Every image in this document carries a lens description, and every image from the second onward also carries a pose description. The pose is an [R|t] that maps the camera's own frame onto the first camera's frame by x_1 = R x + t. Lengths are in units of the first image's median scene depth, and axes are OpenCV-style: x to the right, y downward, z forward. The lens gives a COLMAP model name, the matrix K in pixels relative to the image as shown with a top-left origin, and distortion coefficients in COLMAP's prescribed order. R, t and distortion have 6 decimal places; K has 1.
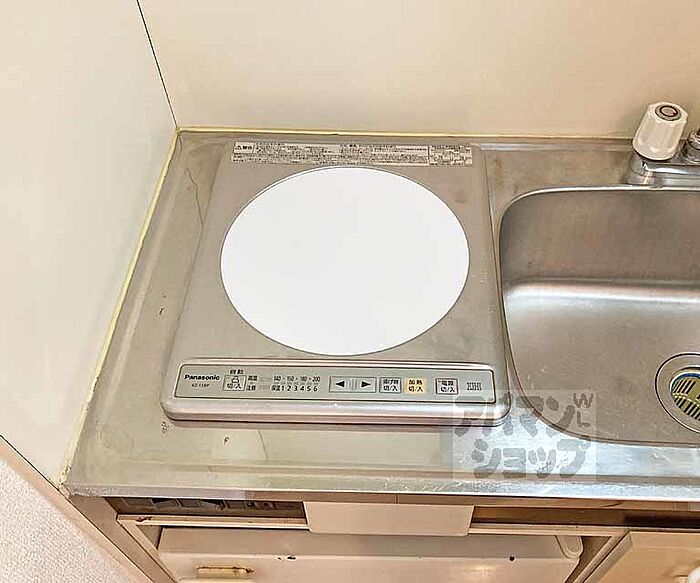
lens RADIAL K [[664.3, 0, 350.0], [0, 664.3, 291.5], [0, 0, 1]] dist [0.000107, -0.140378]
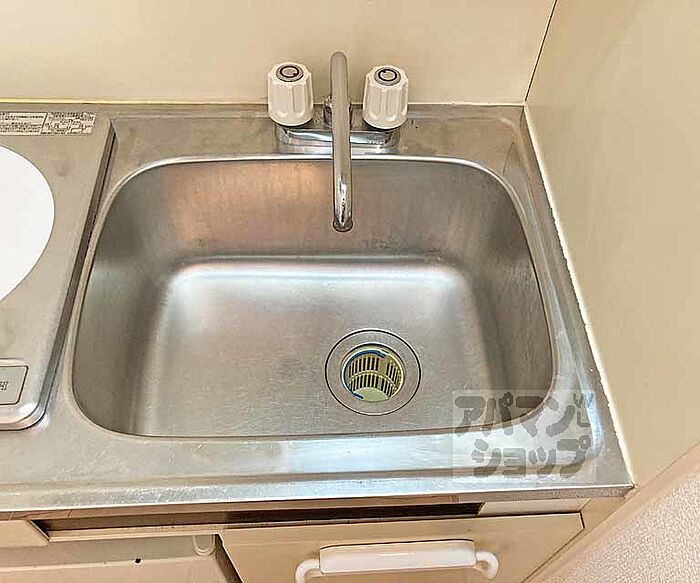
lens RADIAL K [[652.4, 0, 350.0], [0, 652.4, 291.5], [0, 0, 1]] dist [0.010976, -0.002623]
pose [[0.993409, -0.033052, 0.109757, 0.425978], [0.028450, 0.998660, 0.043234, -0.004187], [-0.111039, -0.039827, 0.993018, 0.064204]]
